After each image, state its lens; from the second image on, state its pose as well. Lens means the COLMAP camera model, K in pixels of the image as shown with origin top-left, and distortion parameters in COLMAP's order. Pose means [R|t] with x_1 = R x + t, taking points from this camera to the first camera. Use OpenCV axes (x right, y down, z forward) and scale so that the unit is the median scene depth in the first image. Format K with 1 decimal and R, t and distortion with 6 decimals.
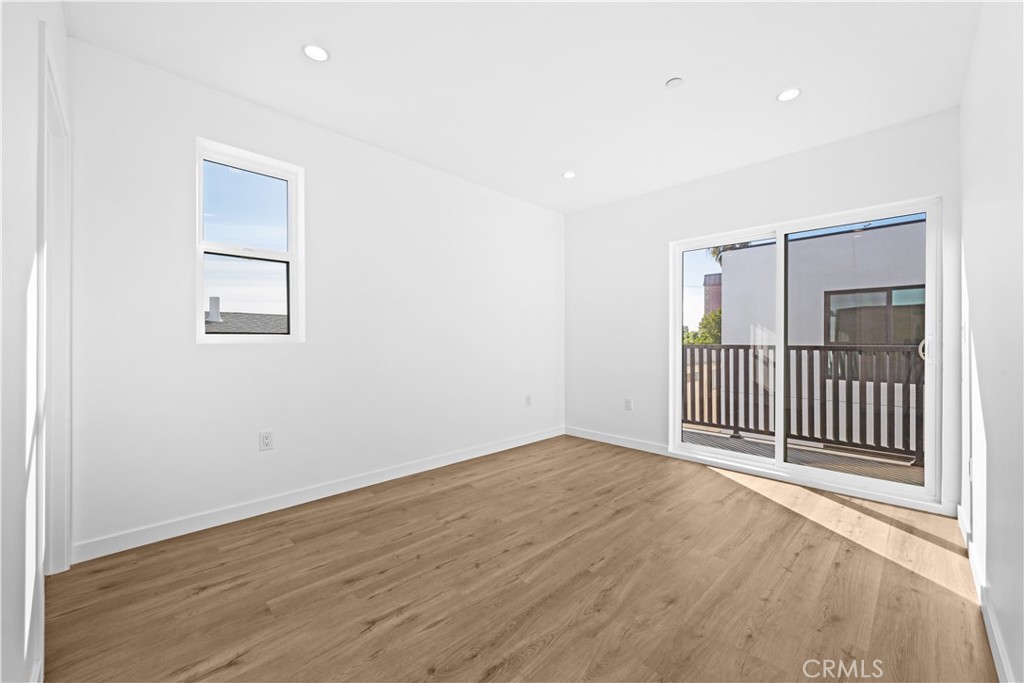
lens RADIAL K [[402.4, 0, 509.5], [0, 402.4, 343.8], [0, 0, 1]] dist [0.018985, 0.000213]
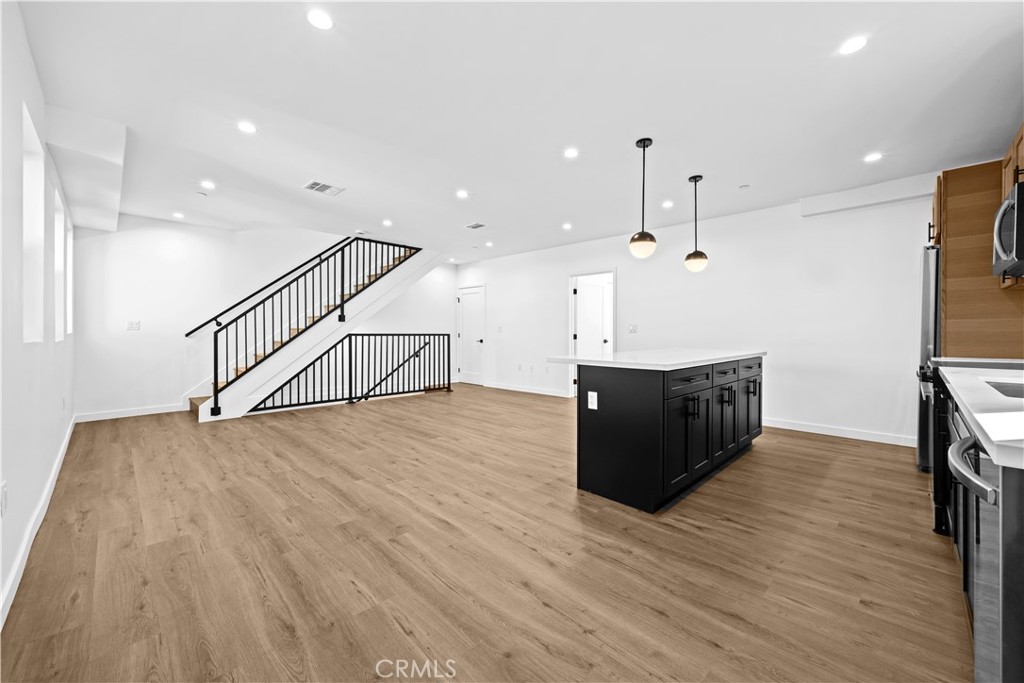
lens RADIAL K [[402.4, 0, 509.4], [0, 402.4, 336.6], [0, 0, 1]] dist [0.018985, 0.000213]
pose [[-0.007021, -0.006585, 0.999954, -0.516062], [-0.005692, 0.999962, 0.006546, 0.001534], [-0.999959, -0.005646, -0.007058, 0.560131]]
